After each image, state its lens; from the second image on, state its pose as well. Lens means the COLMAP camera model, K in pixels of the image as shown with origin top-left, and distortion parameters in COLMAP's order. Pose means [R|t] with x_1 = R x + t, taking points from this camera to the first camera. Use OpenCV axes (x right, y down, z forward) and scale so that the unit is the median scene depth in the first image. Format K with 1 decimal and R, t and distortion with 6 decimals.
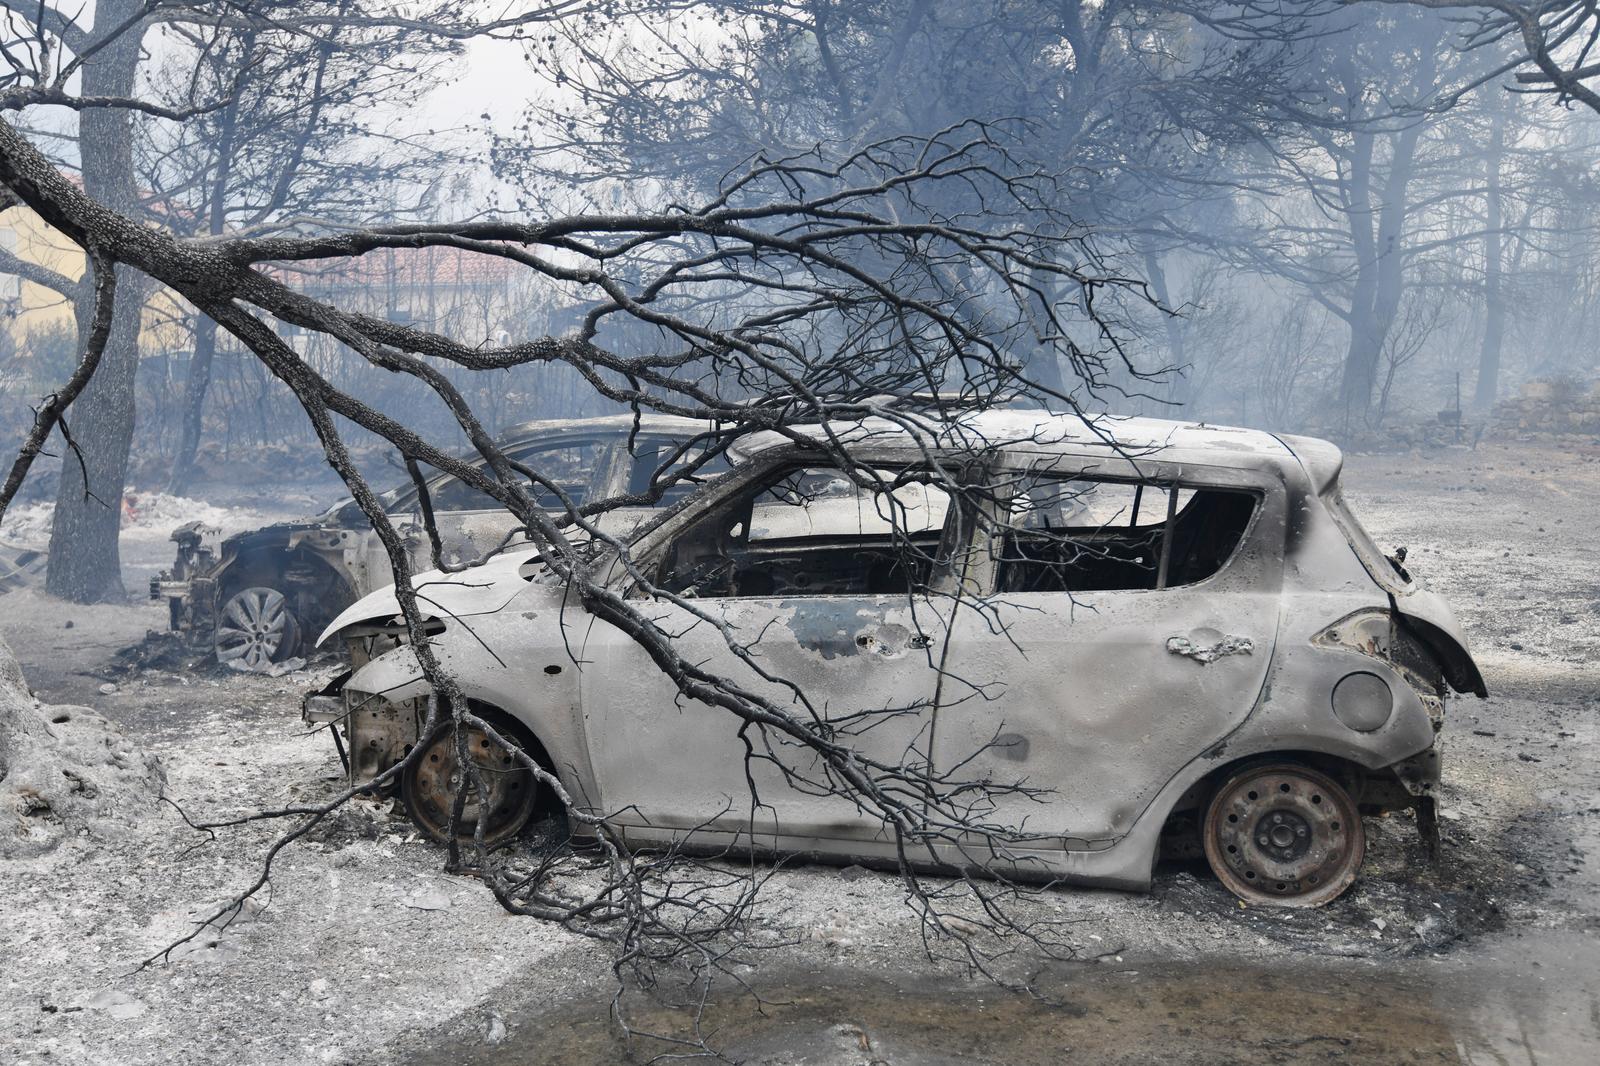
lens RADIAL K [[1503.8, 0, 800.0], [0, 1503.8, 533.0], [0, 0, 1]] dist [0.042051, -0.001373]
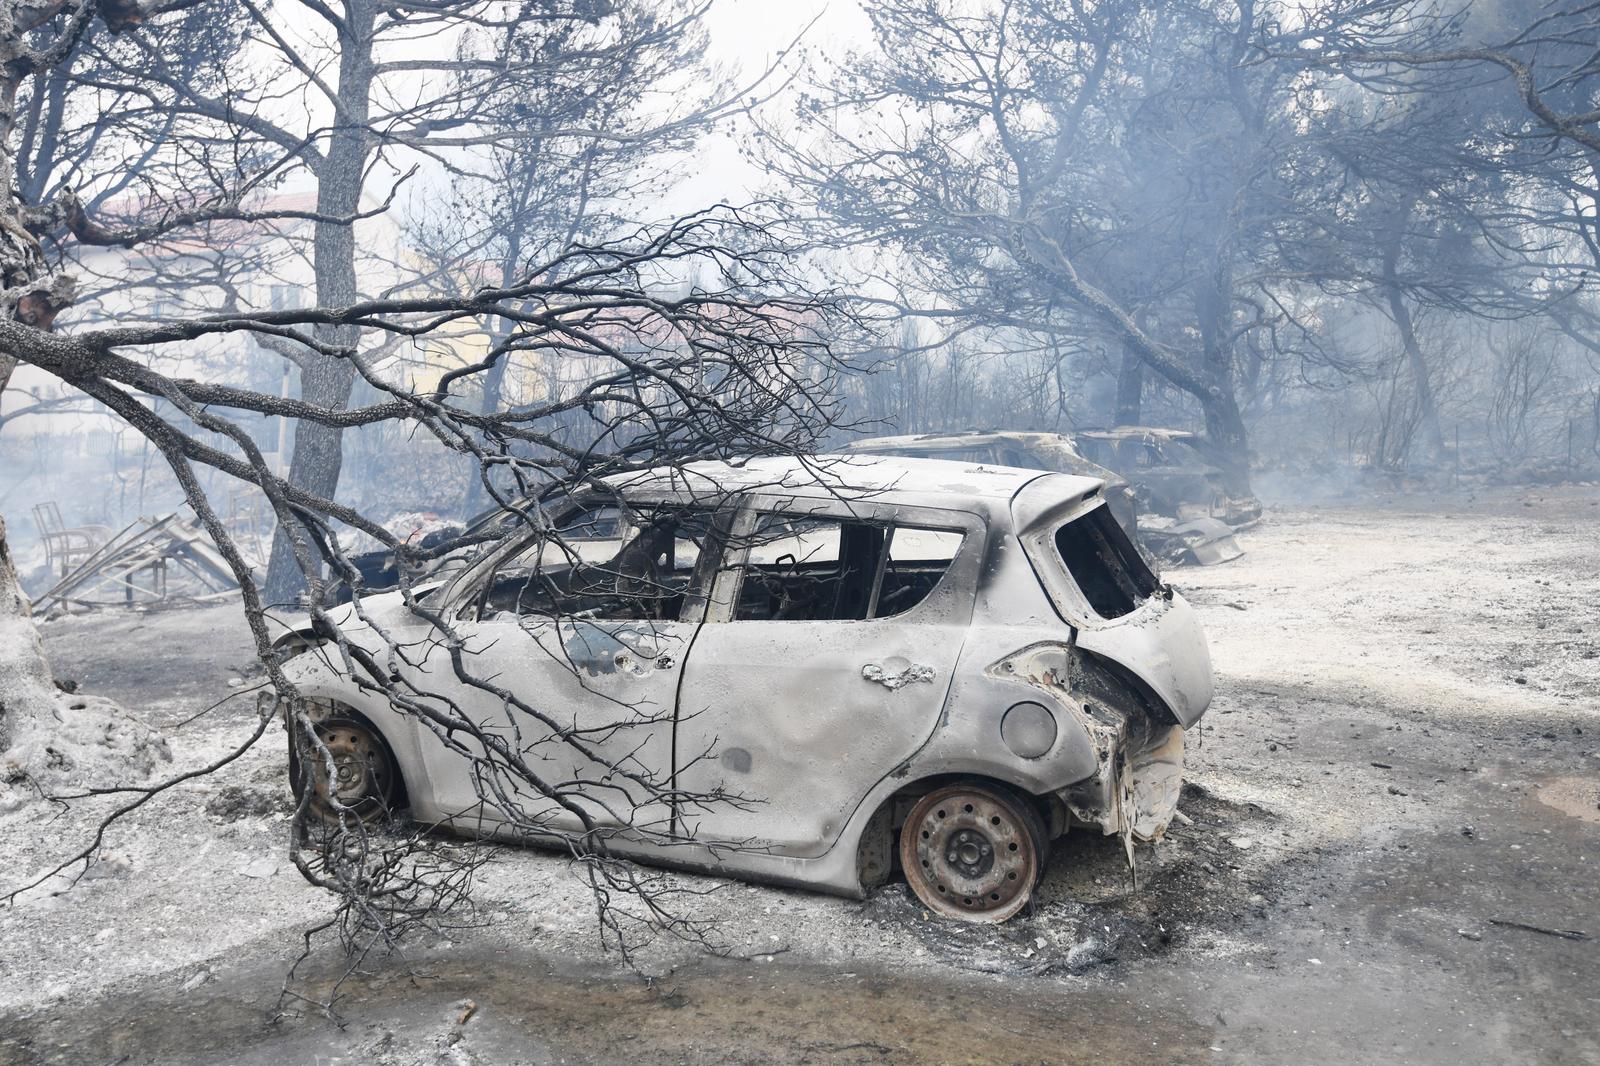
lens RADIAL K [[1335.4, 0, 798.0], [0, 1335.4, 489.1], [0, 0, 1]] dist [0.029539, -0.009116]
pose [[0.975379, -0.003095, -0.220515, 0.408644], [-0.007614, 0.998833, -0.047700, -0.011232], [0.220405, 0.048205, 0.974217, 0.038120]]
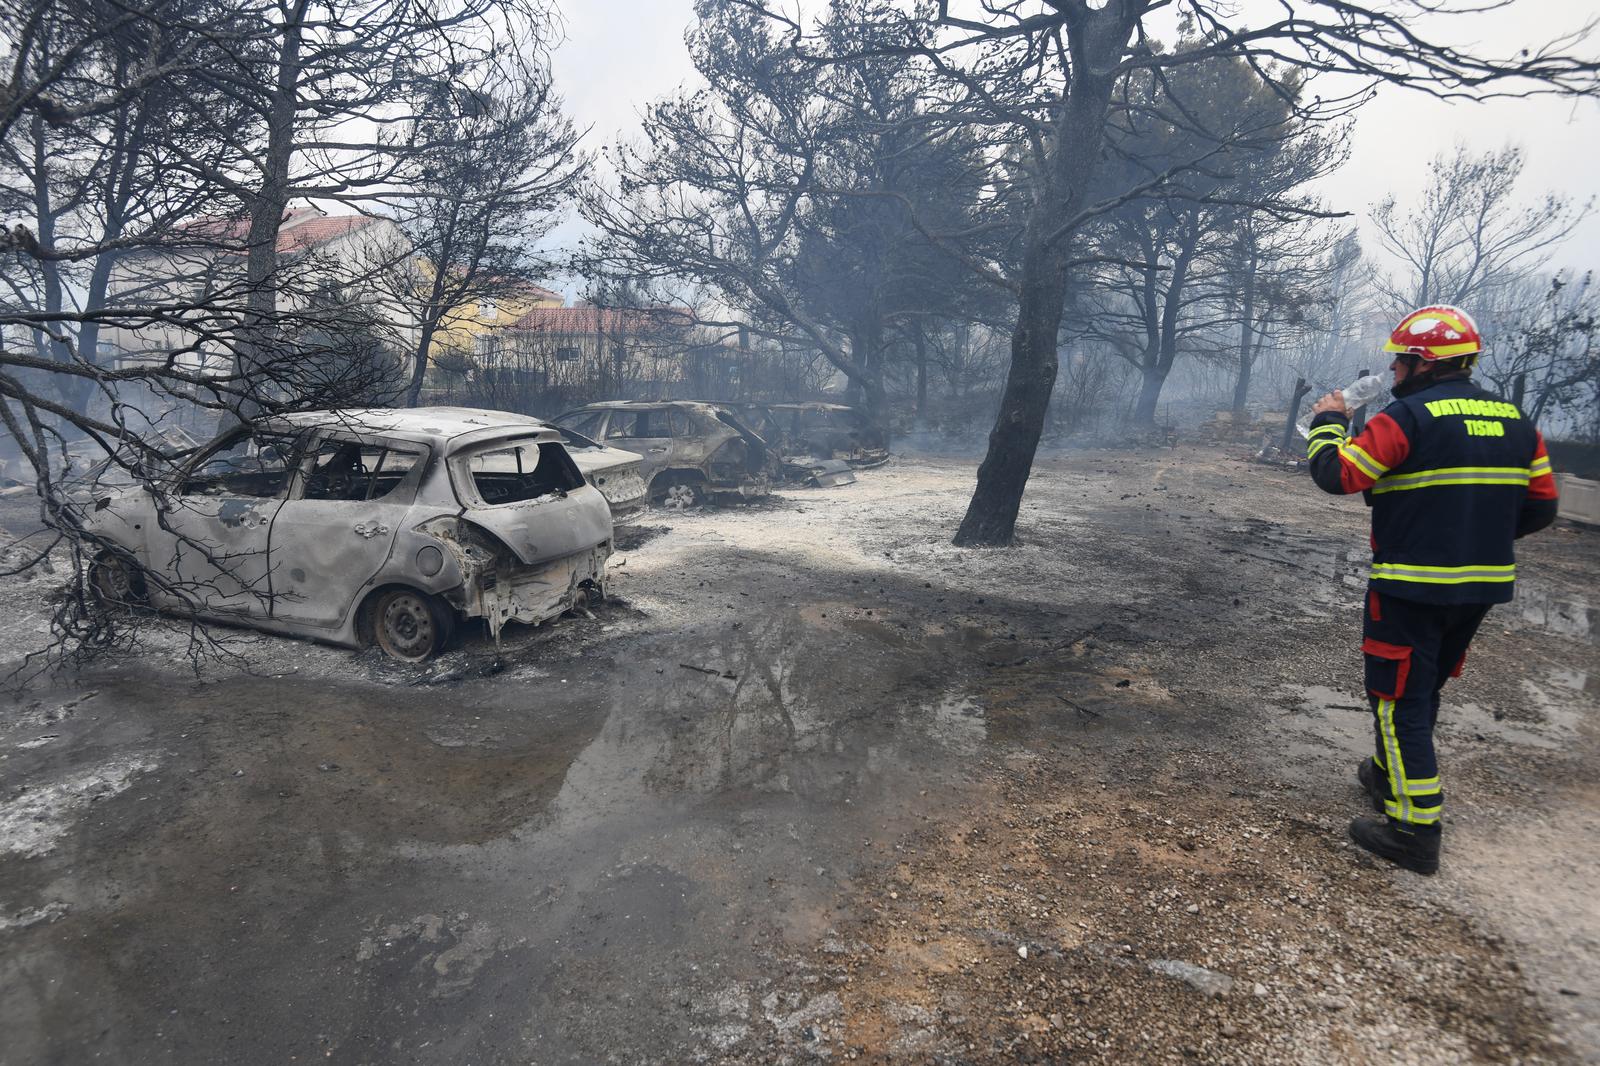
lens RADIAL K [[874.9, 0, 799.5], [0, 874.9, 511.3], [0, 0, 1]] dist [0.000382, -0.000879]
pose [[0.989824, 0.050532, -0.133023, 0.974028], [-0.046031, 0.998266, 0.036702, -0.017878], [0.134647, -0.030205, 0.990433, -0.071069]]
